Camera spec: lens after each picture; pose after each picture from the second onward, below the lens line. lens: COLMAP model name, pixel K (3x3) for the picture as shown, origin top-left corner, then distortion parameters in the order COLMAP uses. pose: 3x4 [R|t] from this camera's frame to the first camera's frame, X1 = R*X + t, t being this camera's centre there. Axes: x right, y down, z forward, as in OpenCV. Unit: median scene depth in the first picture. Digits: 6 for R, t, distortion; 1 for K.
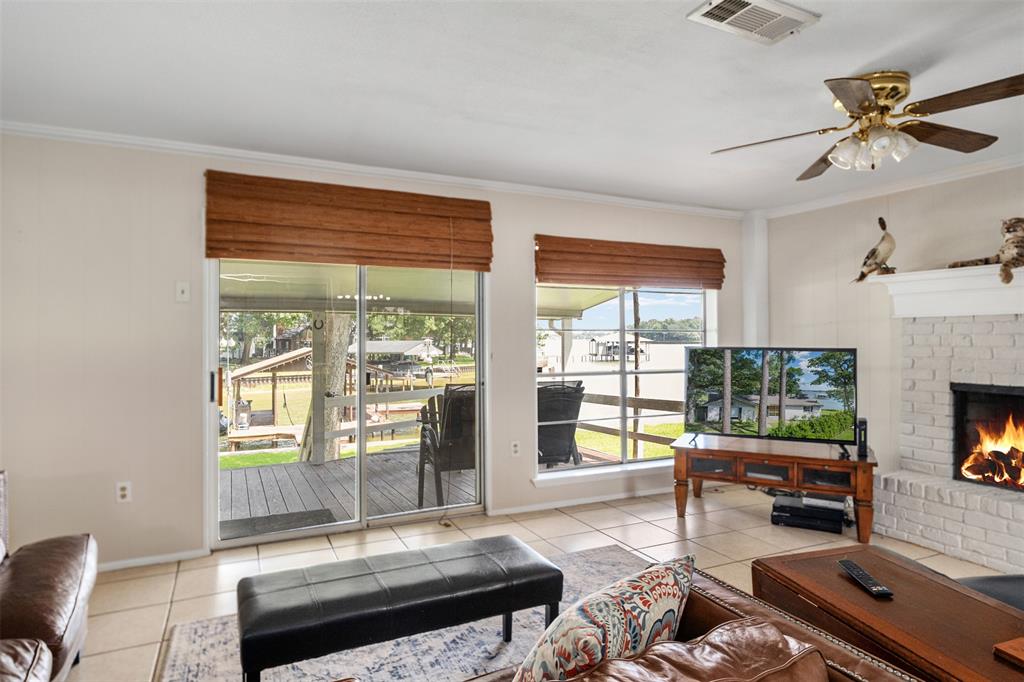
lens RADIAL K [[584.2, 0, 515.1], [0, 584.2, 332.4], [0, 0, 1]] dist [-0.007627, -0.001051]
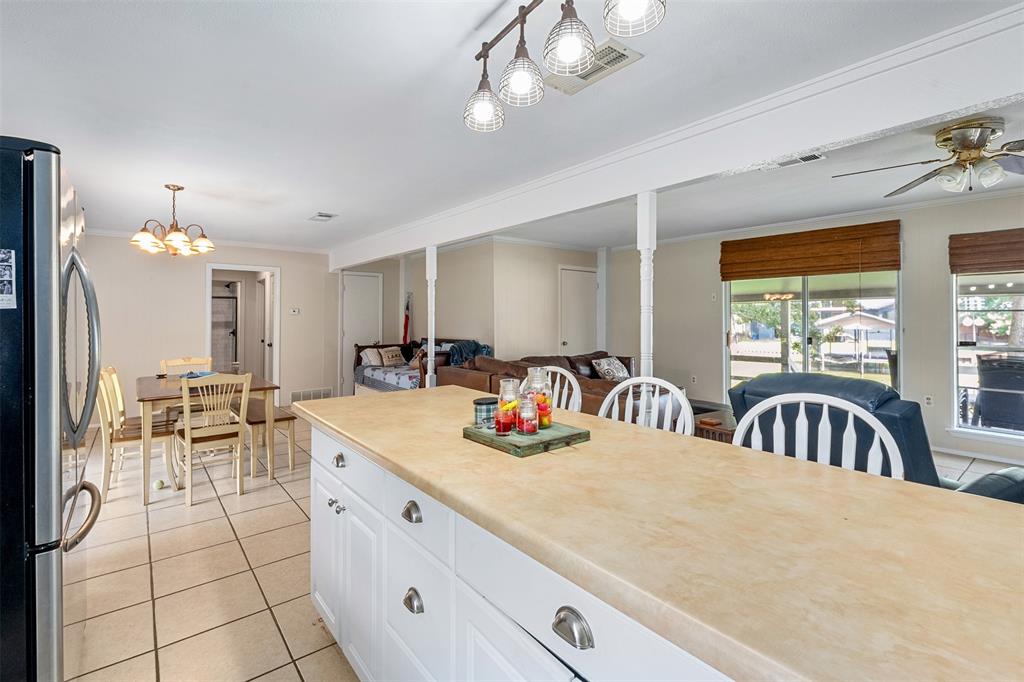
lens RADIAL K [[465.5, 0, 506.7], [0, 465.5, 315.4], [0, 0, 1]] dist [-0.002555, 0.001093]
pose [[0.222057, -0.000318, -0.975034, 0.872413], [0.008531, 0.999962, 0.001617, -0.006000], [0.974996, -0.008677, 0.222051, -0.168051]]
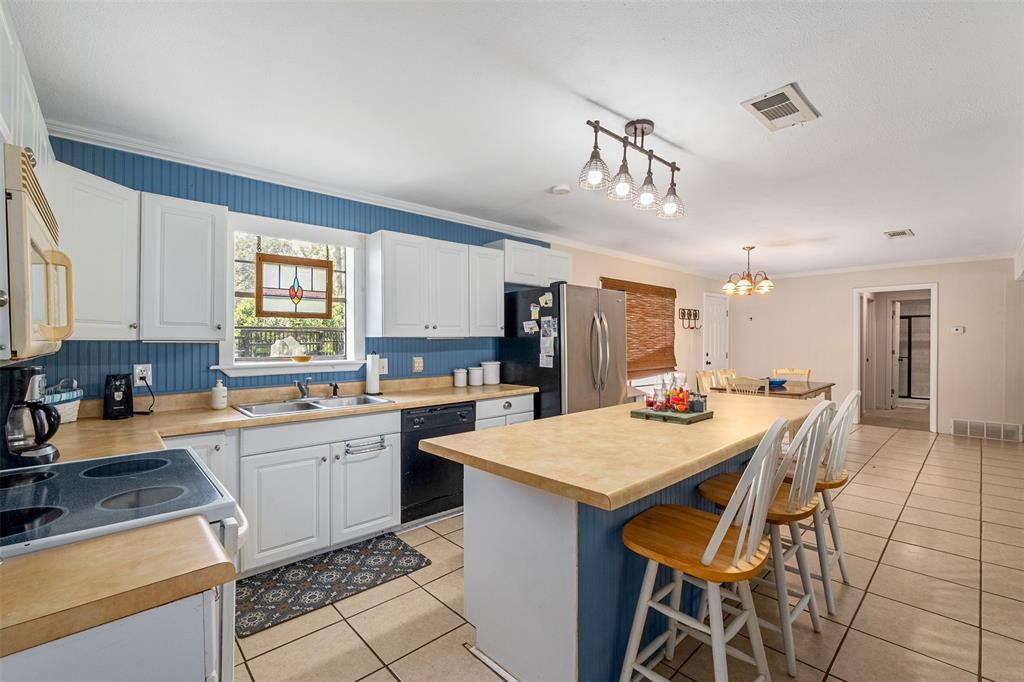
lens RADIAL K [[440.7, 0, 514.4], [0, 440.7, 343.1], [0, 0, 1]] dist [-0.006597, 0.000152]
pose [[-0.955239, 0.009927, -0.295667, 0.847876], [0.010366, 0.999946, 0.000083, 0.002255], [0.295652, -0.002985, -0.955291, 0.407897]]
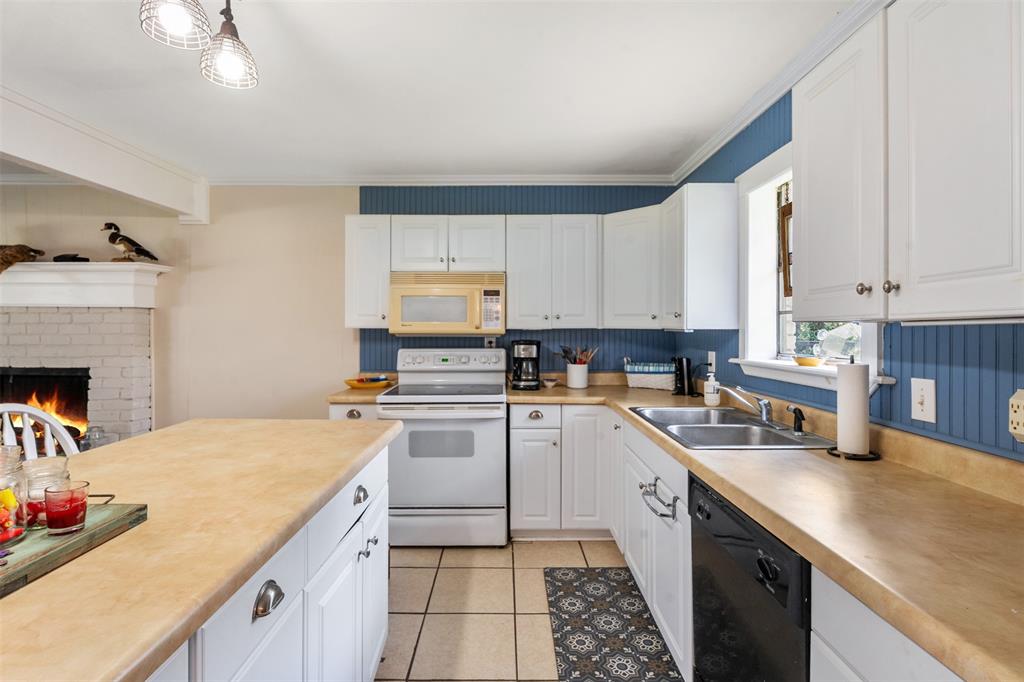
lens RADIAL K [[465.5, 0, 512.2], [0, 465.5, 333.8], [0, 0, 1]] dist [-0.002555, 0.001093]
pose [[0.422494, 0.000400, 0.906365, 0.407863], [-0.016170, 0.999844, 0.007096, -0.000306], [-0.906221, -0.017654, 0.422435, -0.354699]]
